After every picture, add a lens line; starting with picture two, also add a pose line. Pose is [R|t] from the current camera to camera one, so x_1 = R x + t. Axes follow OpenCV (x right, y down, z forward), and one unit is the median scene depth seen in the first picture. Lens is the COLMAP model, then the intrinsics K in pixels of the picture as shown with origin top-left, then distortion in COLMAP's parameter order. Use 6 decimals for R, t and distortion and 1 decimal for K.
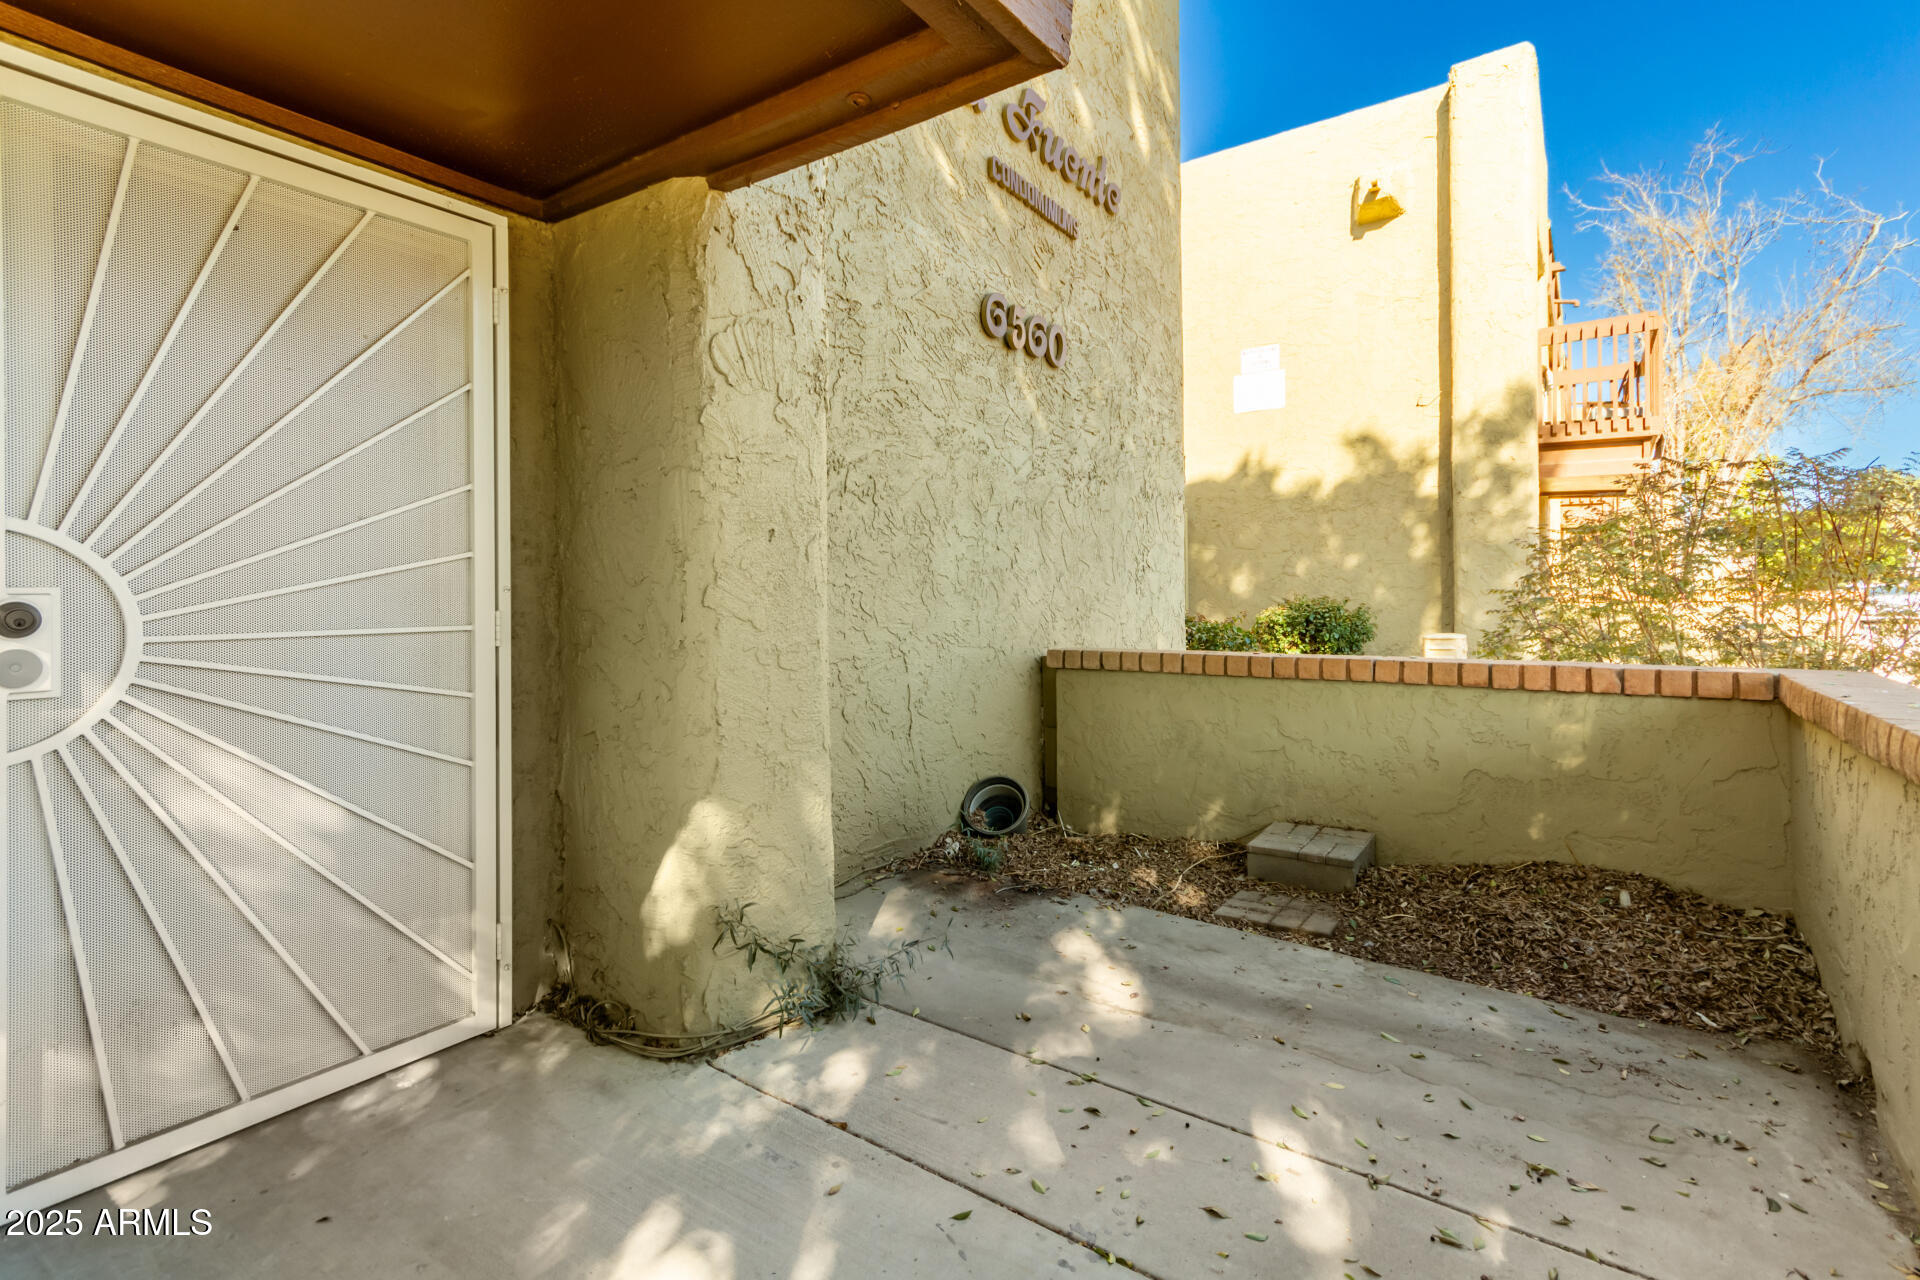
lens RADIAL K [[893.5, 0, 959.8], [0, 893.5, 608.7], [0, 0, 1]] dist [0.005199, 0.001023]
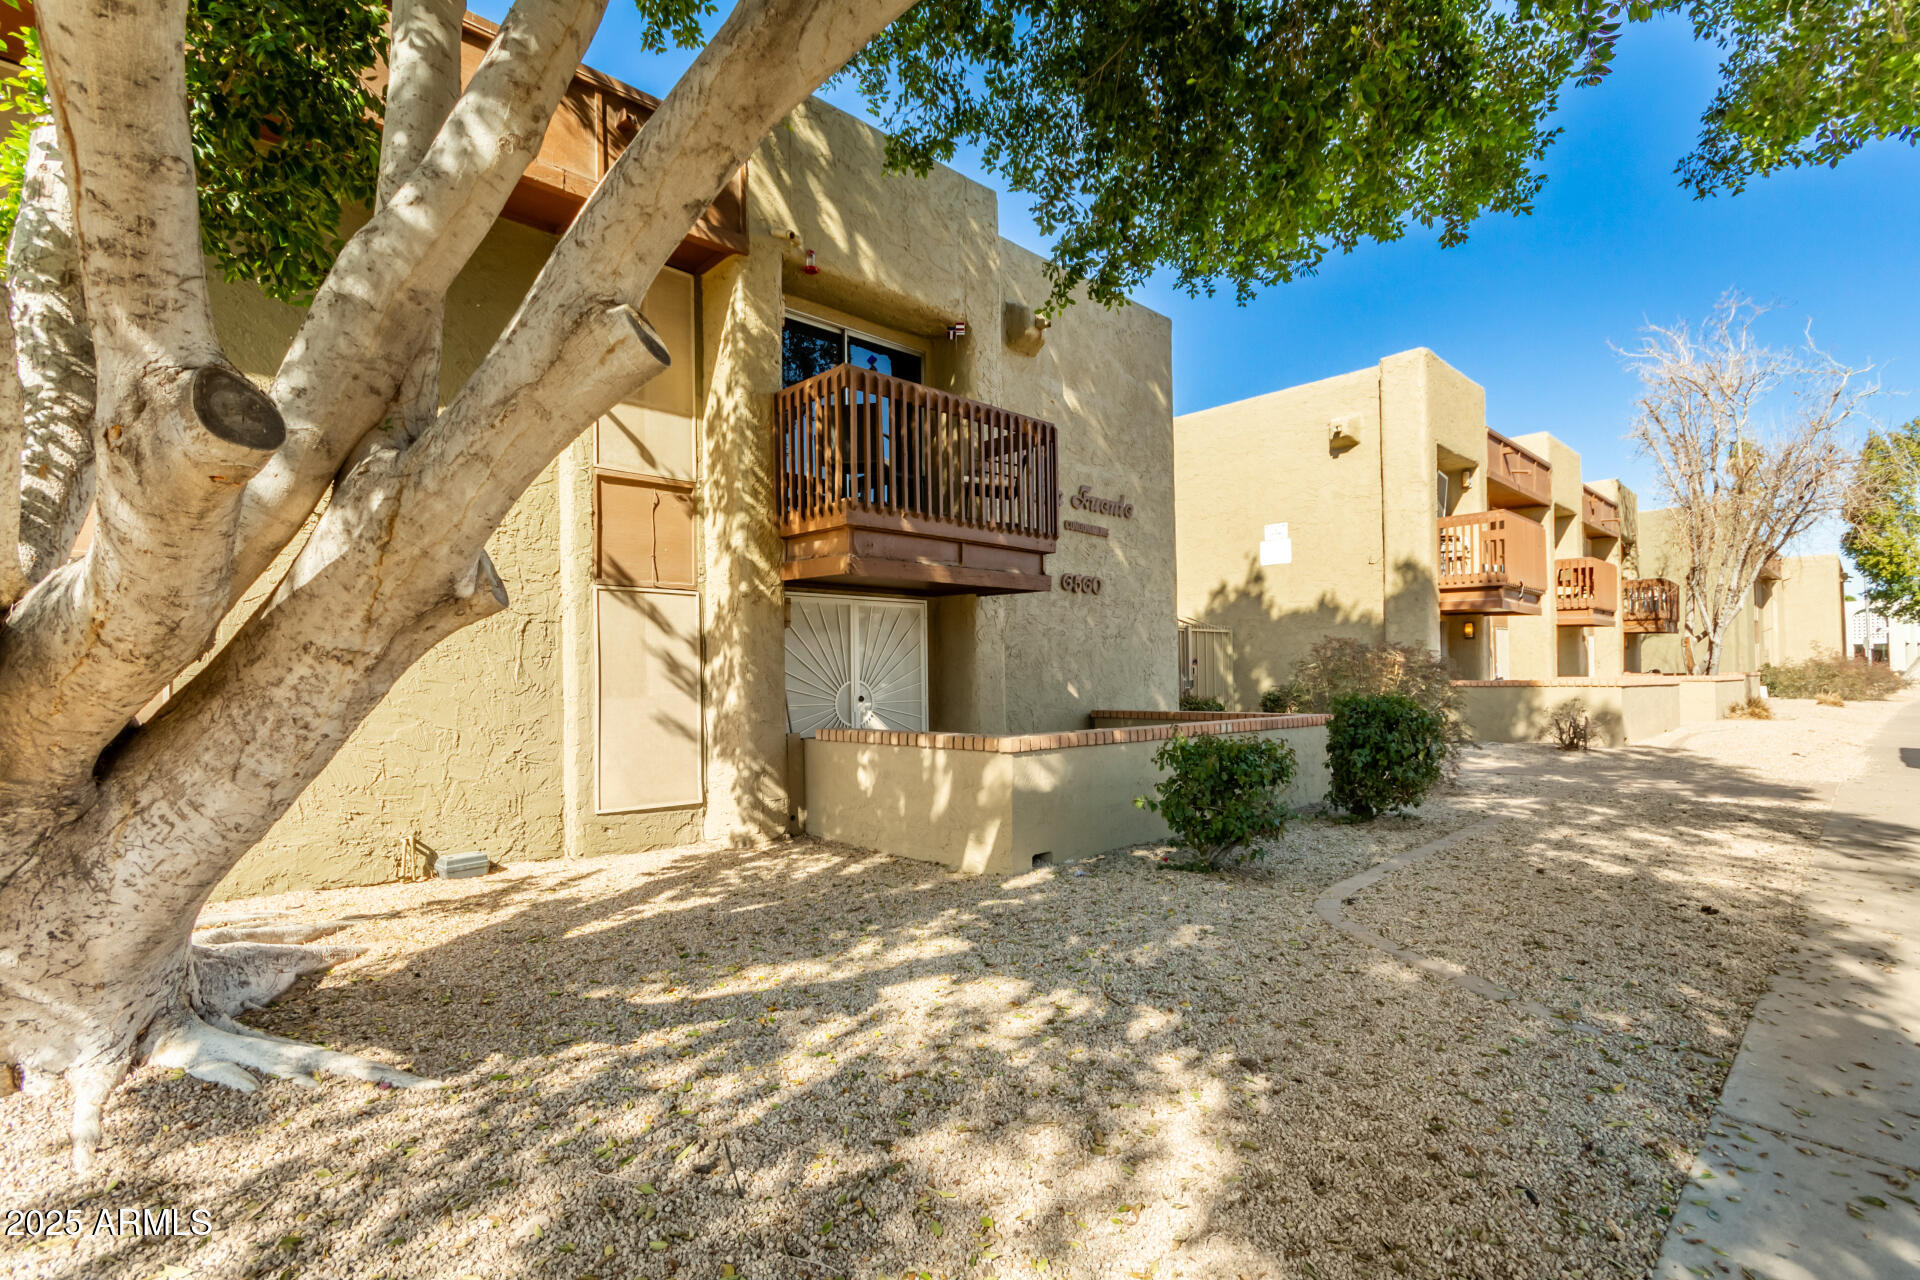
lens RADIAL K [[881.3, 0, 952.6], [0, 881.3, 677.1], [0, 0, 1]] dist [0.001451, 0.000315]
pose [[0.979070, -0.010367, -0.203257, 0.126286], [0.007044, 0.999830, -0.017064, -0.003483], [0.203400, 0.015275, 0.978977, -0.866589]]
